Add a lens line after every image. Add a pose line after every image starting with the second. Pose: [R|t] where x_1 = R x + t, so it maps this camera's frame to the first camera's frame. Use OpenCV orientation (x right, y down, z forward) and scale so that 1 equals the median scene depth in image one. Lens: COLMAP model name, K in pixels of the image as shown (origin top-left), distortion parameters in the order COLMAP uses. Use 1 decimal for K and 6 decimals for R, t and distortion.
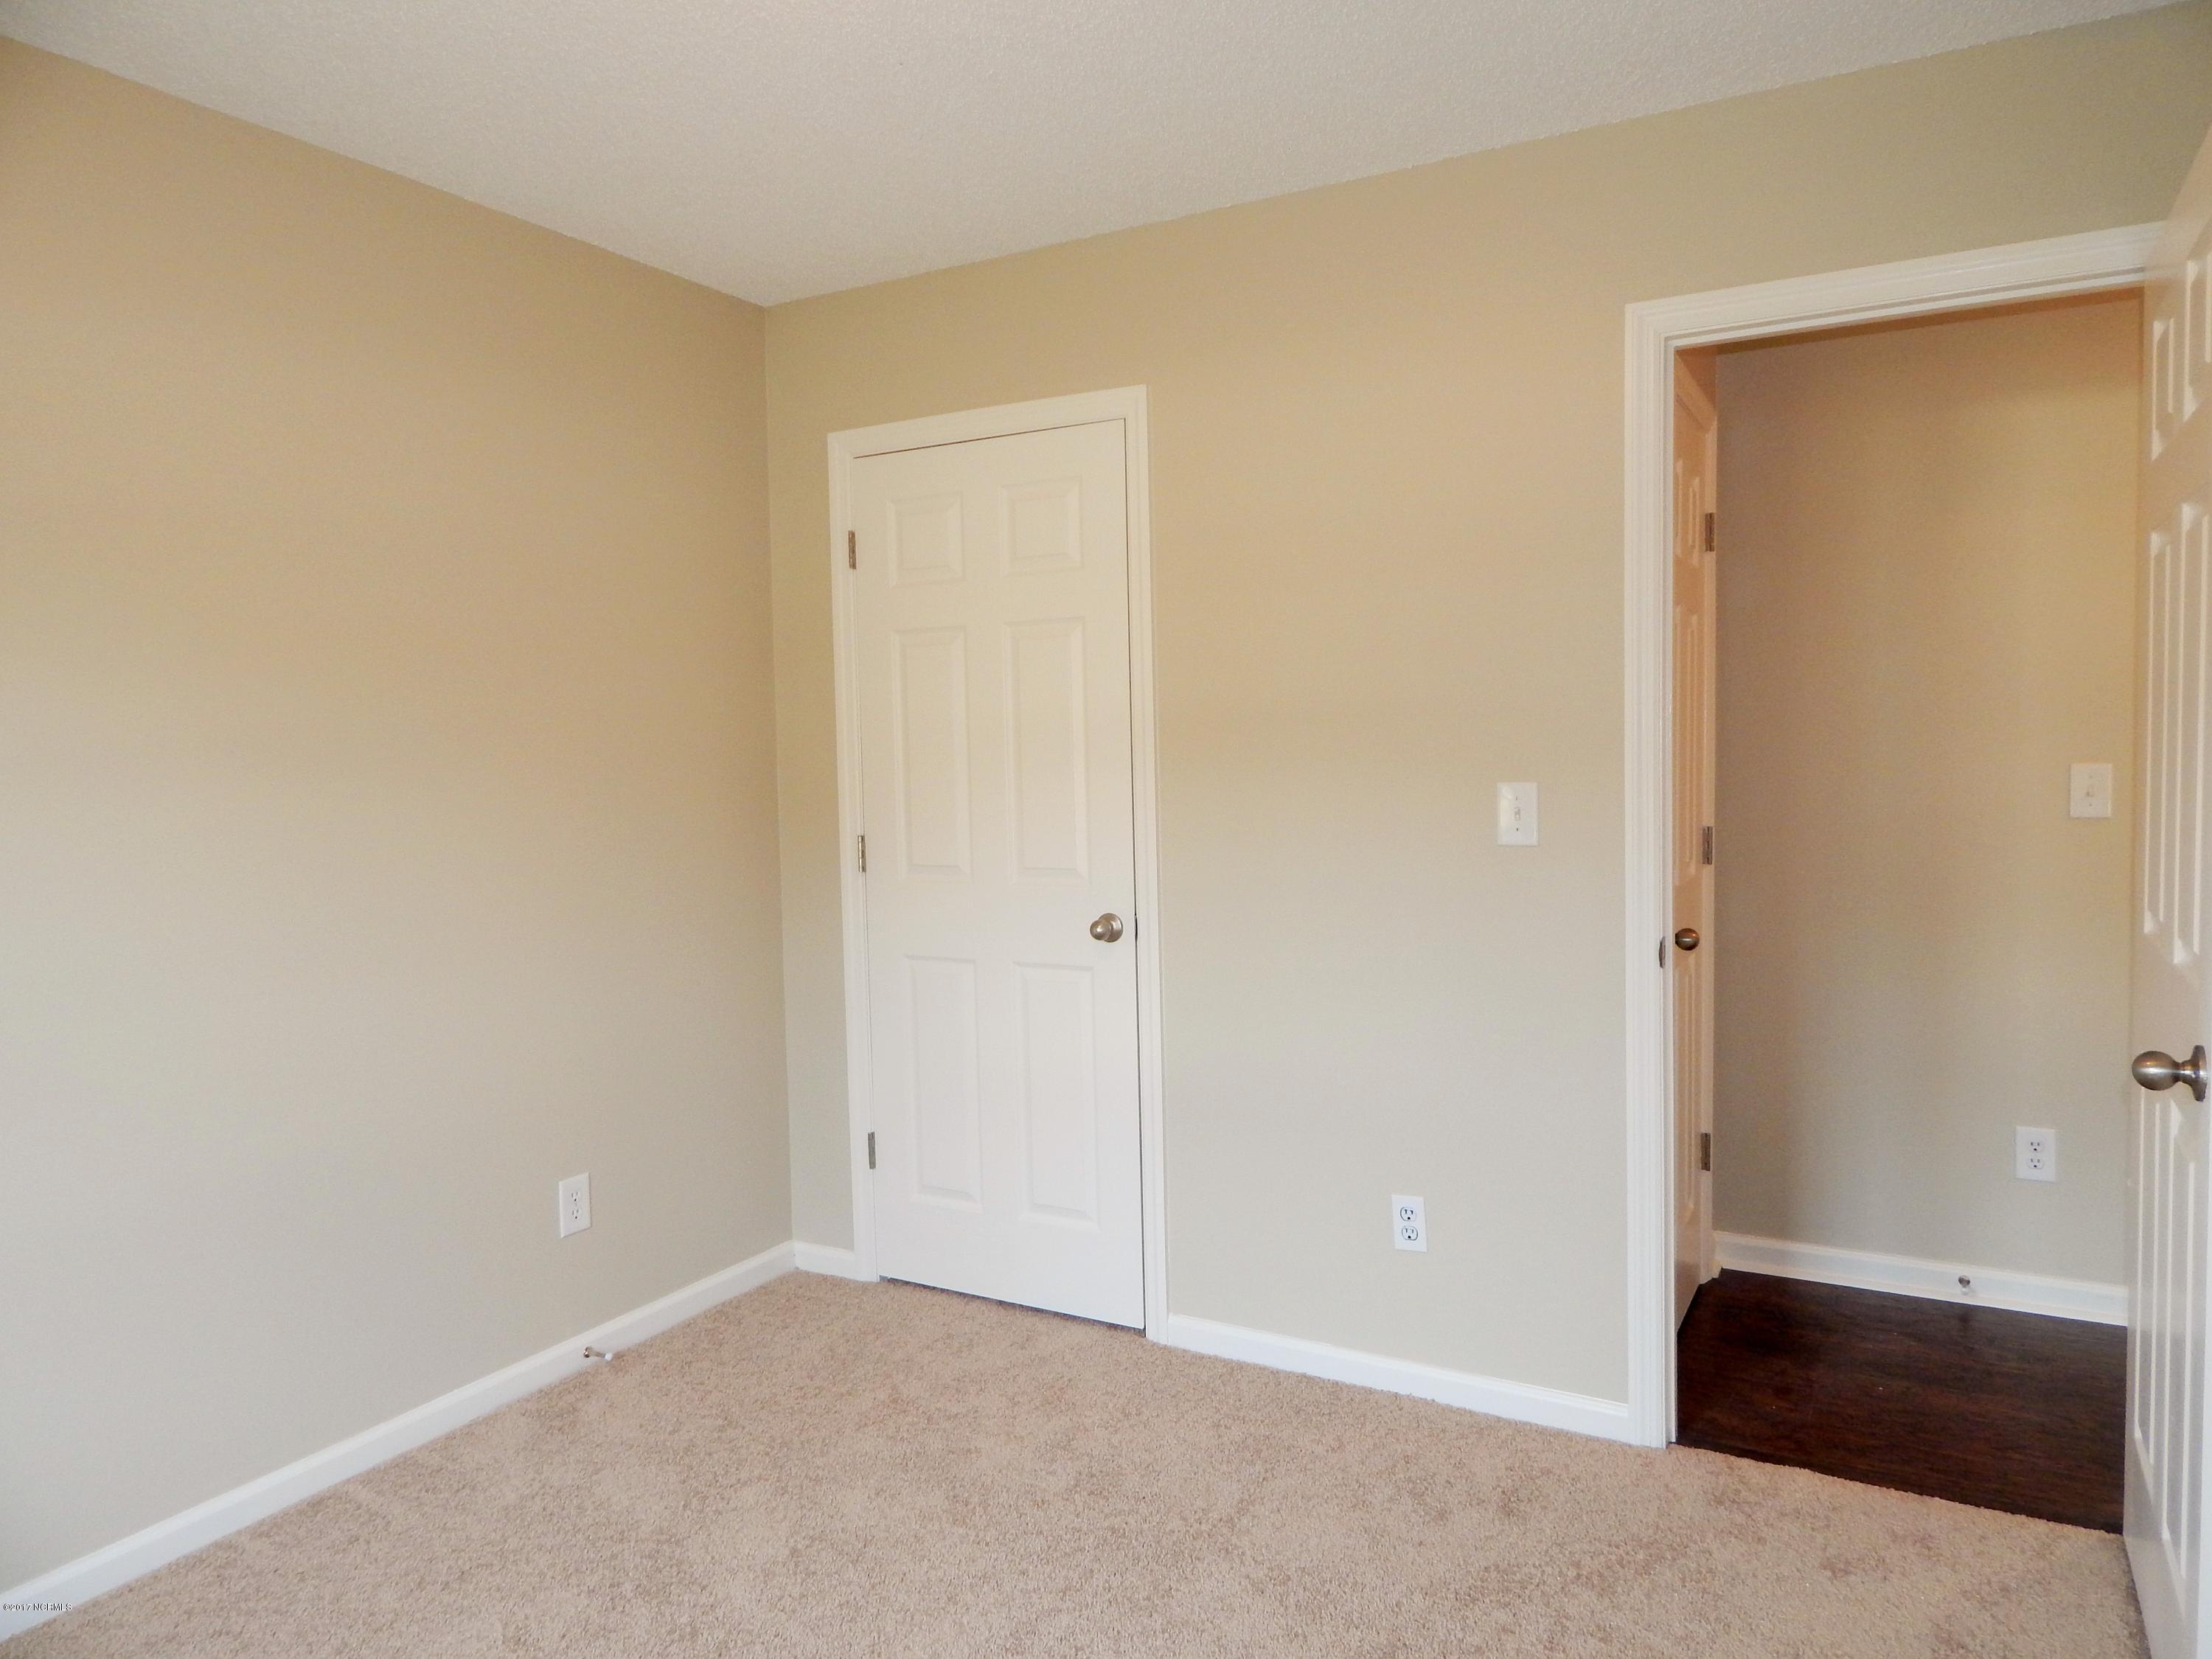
lens RADIAL K [[1458.7, 0, 1112.8], [0, 1458.7, 822.3], [0, 0, 1]] dist [-0.004018, -0.004066]
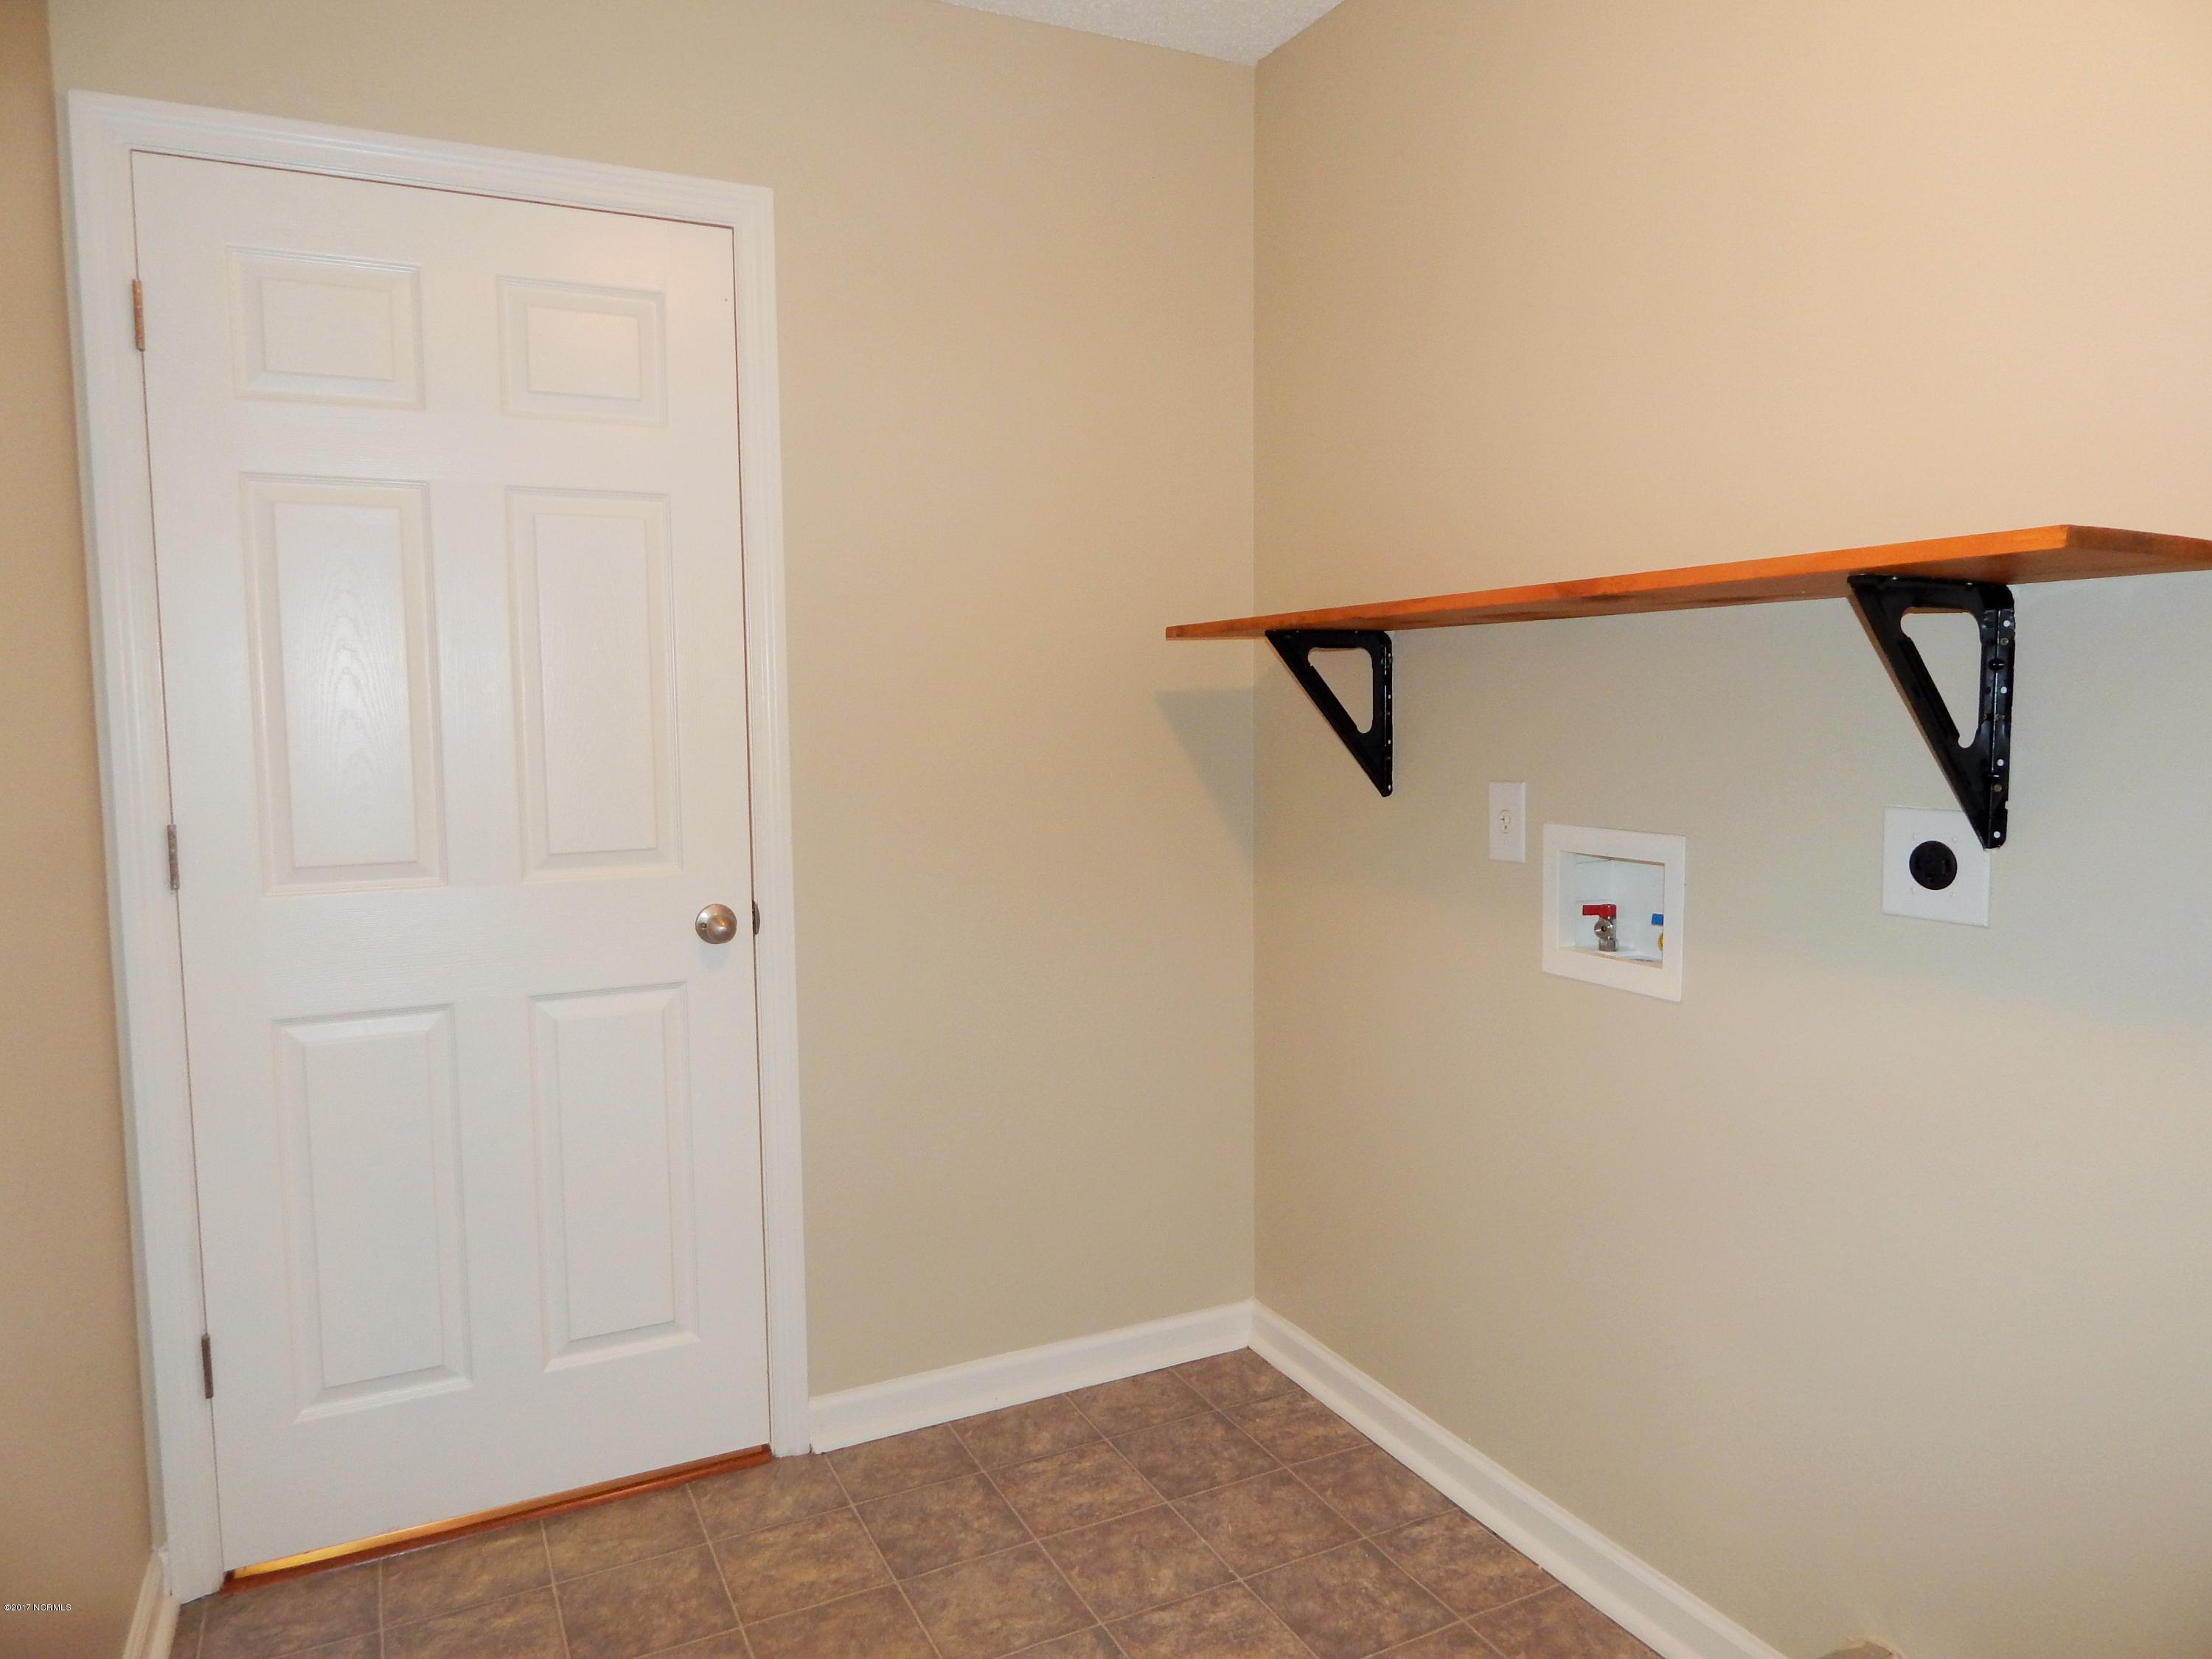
lens RADIAL K [[1458.7, 0, 1112.8], [0, 1458.7, 822.3], [0, 0, 1]] dist [-0.004018, -0.004066]
pose [[0.560783, -0.053039, 0.826262, -0.492797], [0.040856, 0.998503, 0.036367, 0.003130], [-0.826954, 0.013364, 0.562110, 0.426603]]
